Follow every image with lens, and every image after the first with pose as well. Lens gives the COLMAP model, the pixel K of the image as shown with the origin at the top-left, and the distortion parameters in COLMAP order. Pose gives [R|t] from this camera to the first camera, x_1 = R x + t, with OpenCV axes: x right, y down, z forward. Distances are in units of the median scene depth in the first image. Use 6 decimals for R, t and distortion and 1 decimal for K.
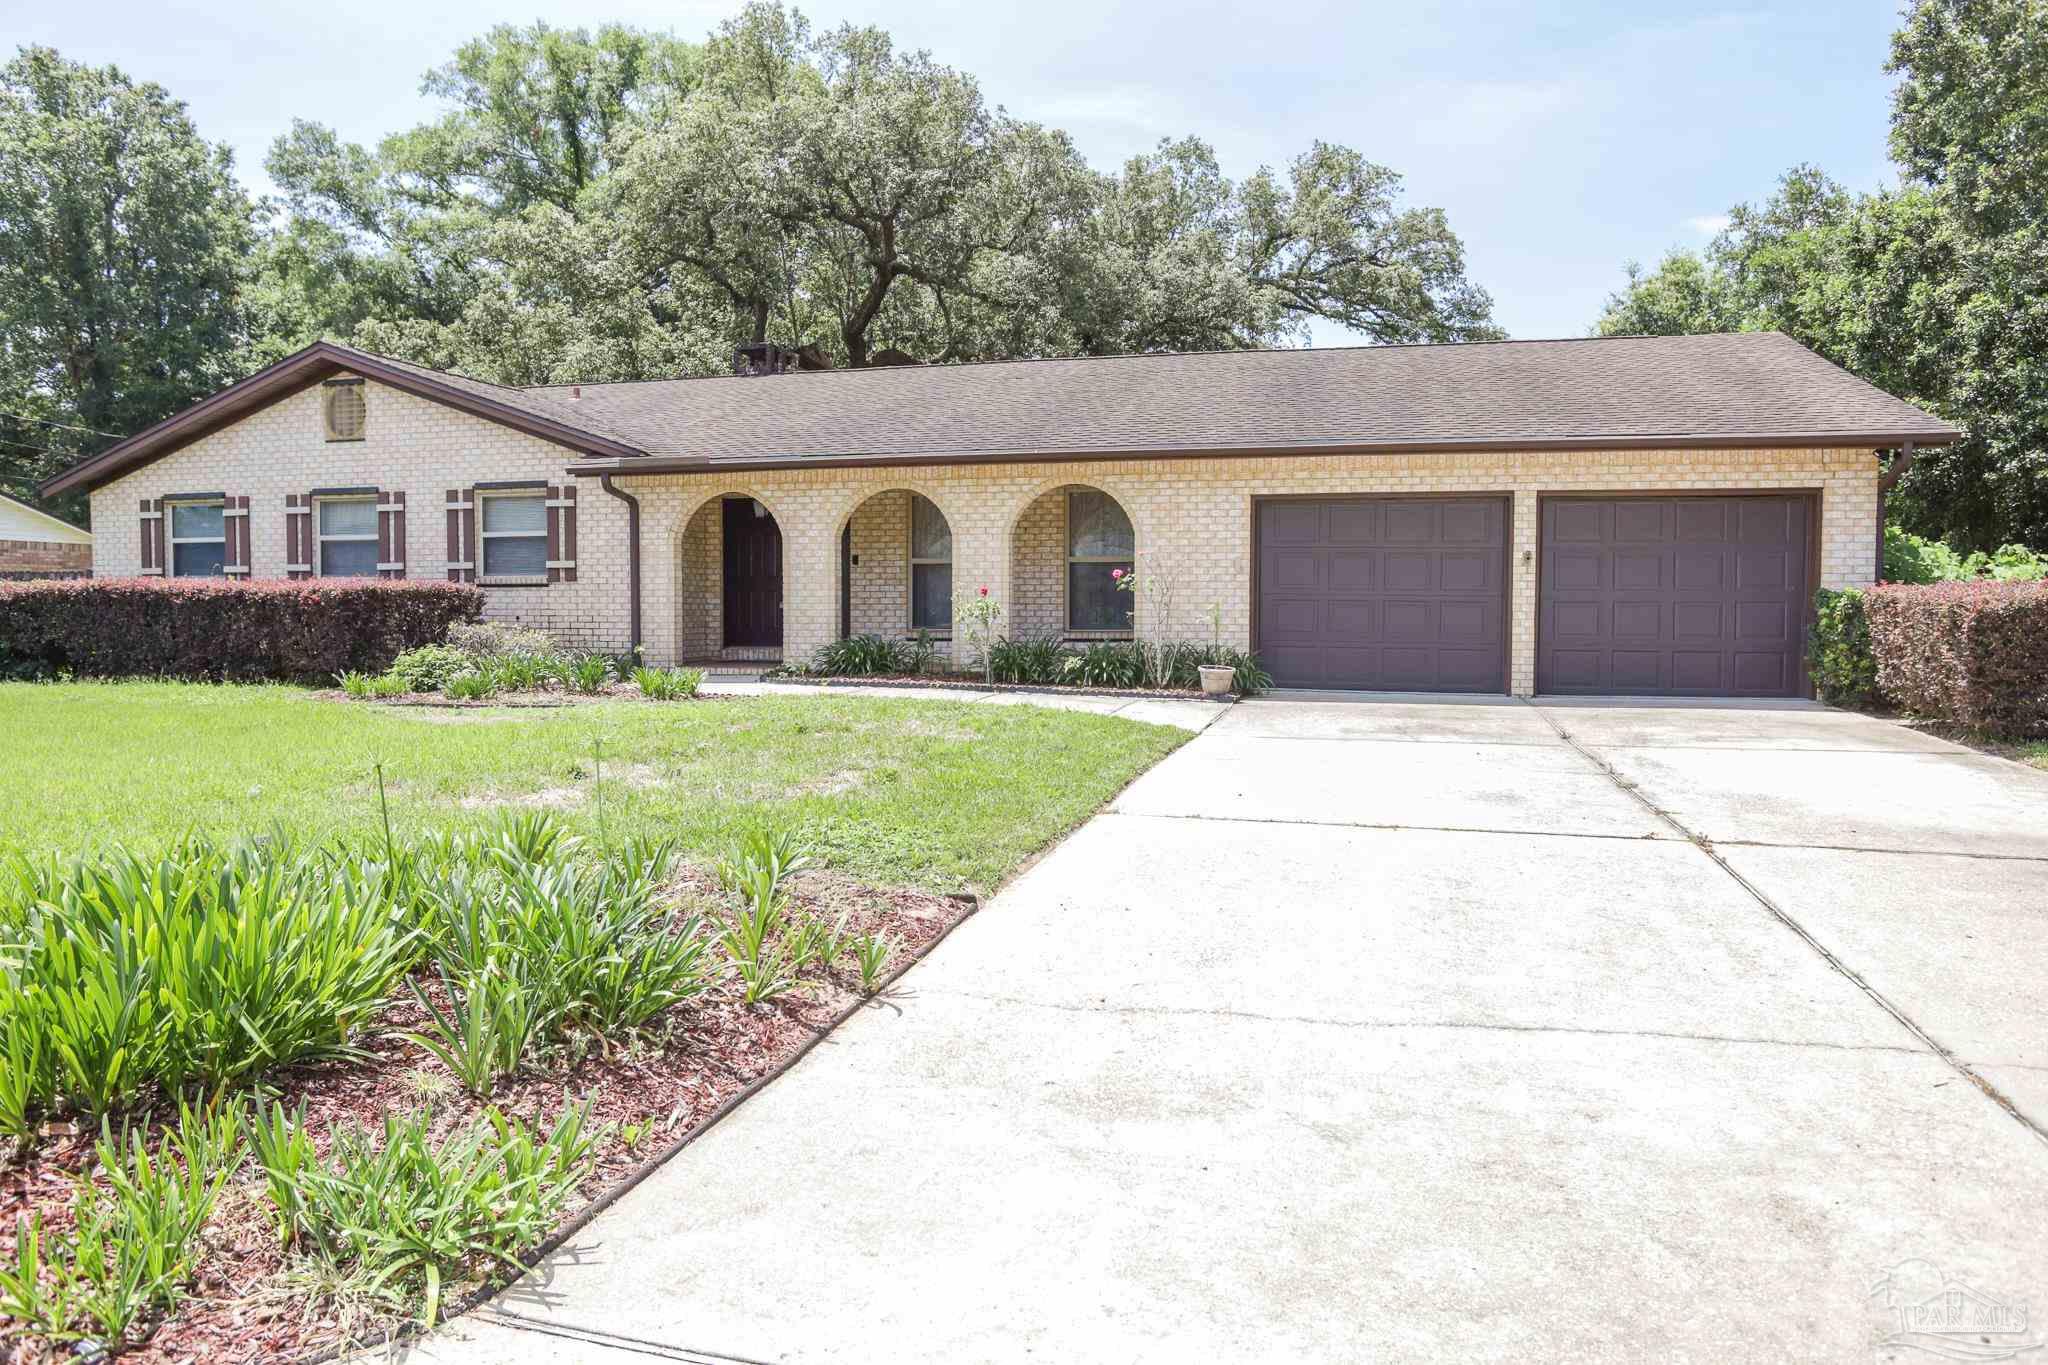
lens RADIAL K [[1359.9, 0, 979.0], [0, 1359.9, 657.5], [0, 0, 1]] dist [-0.064544, 0.009440]
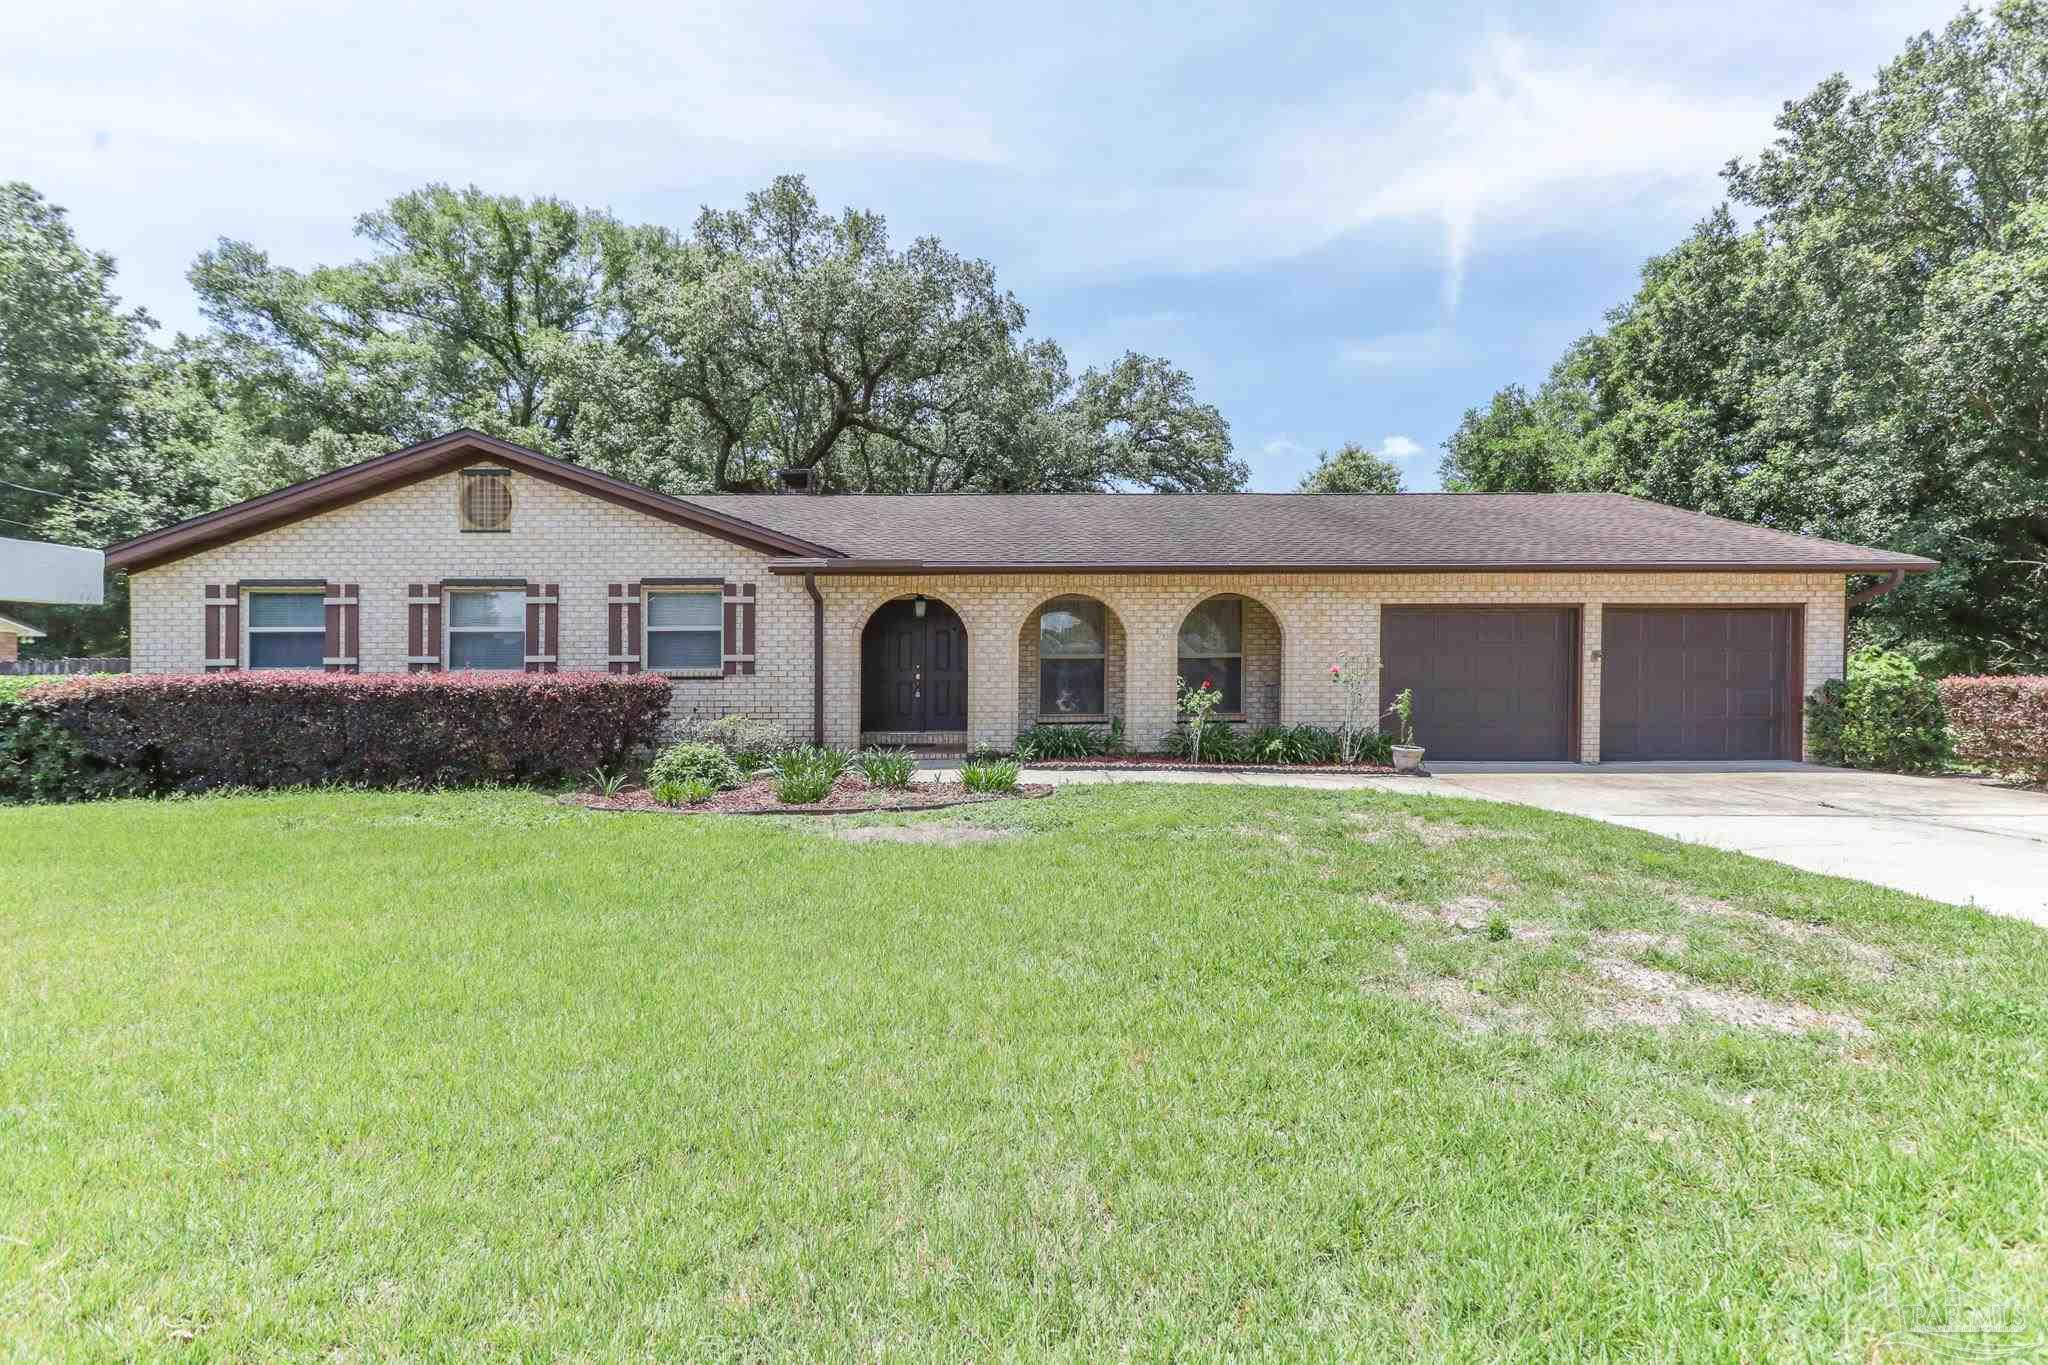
lens RADIAL K [[979.8, 0, 1006.8], [0, 979.8, 665.7], [0, 0, 1]] dist [0.001139, 0.003484]
pose [[0.959139, 0.001376, 0.282933, -0.324806], [0.016466, 0.998022, -0.060673, -0.013708], [-0.282457, 0.062852, 0.957219, 0.216036]]
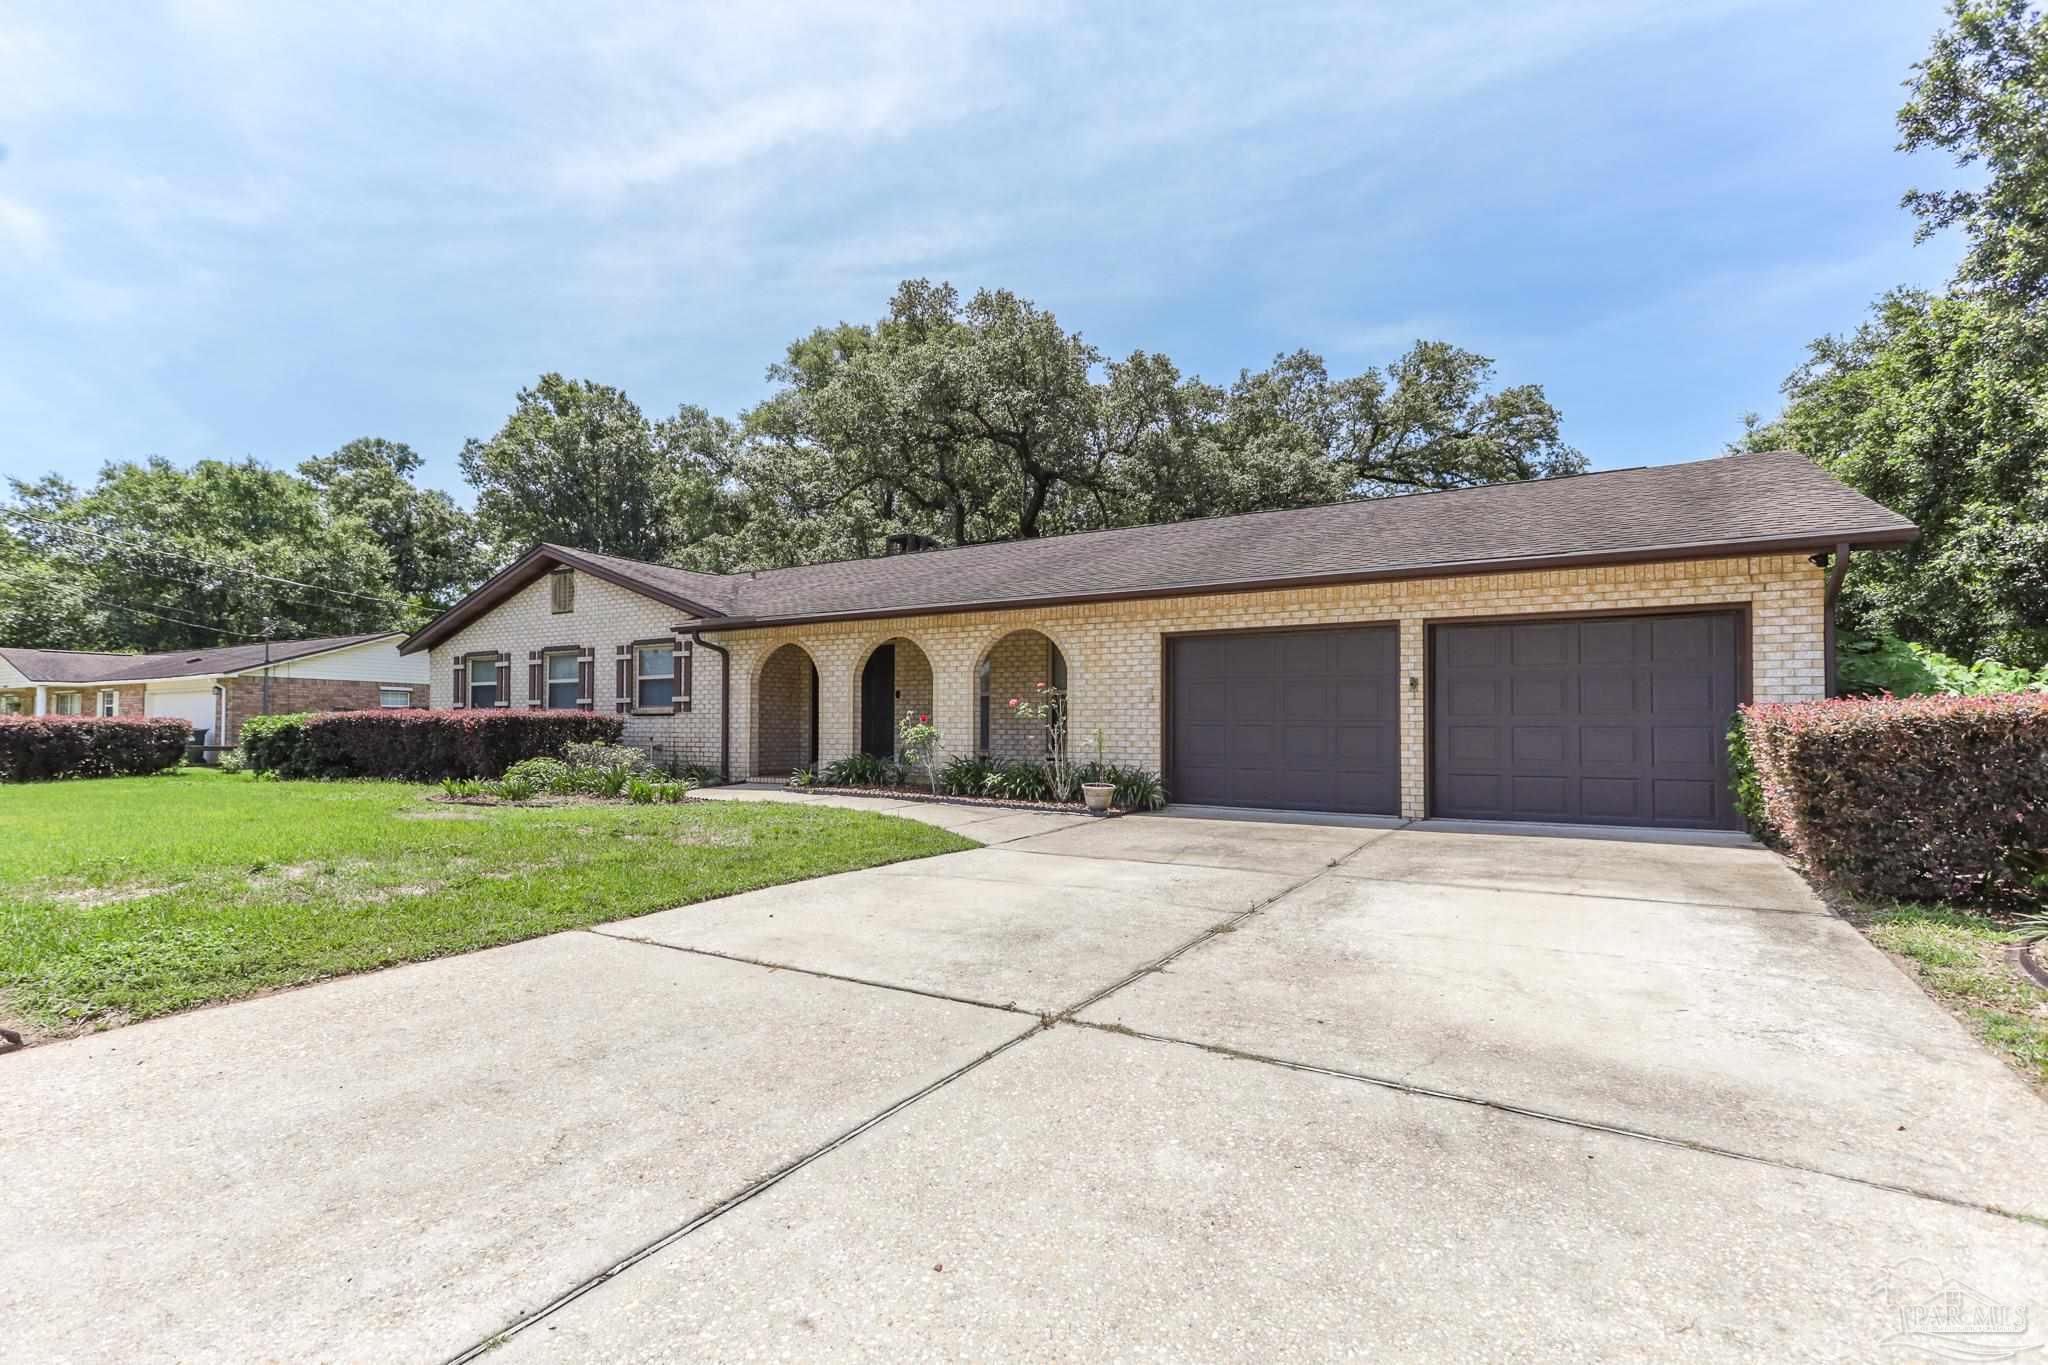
lens RADIAL K [[979.8, 0, 954.6], [0, 979.8, 703.3], [0, 0, 1]] dist [0.001139, 0.003484]
pose [[0.954753, -0.006439, -0.297331, 0.241545], [-0.013697, 0.997753, -0.065589, -0.004334], [0.297085, 0.066693, 0.952519, 0.149756]]
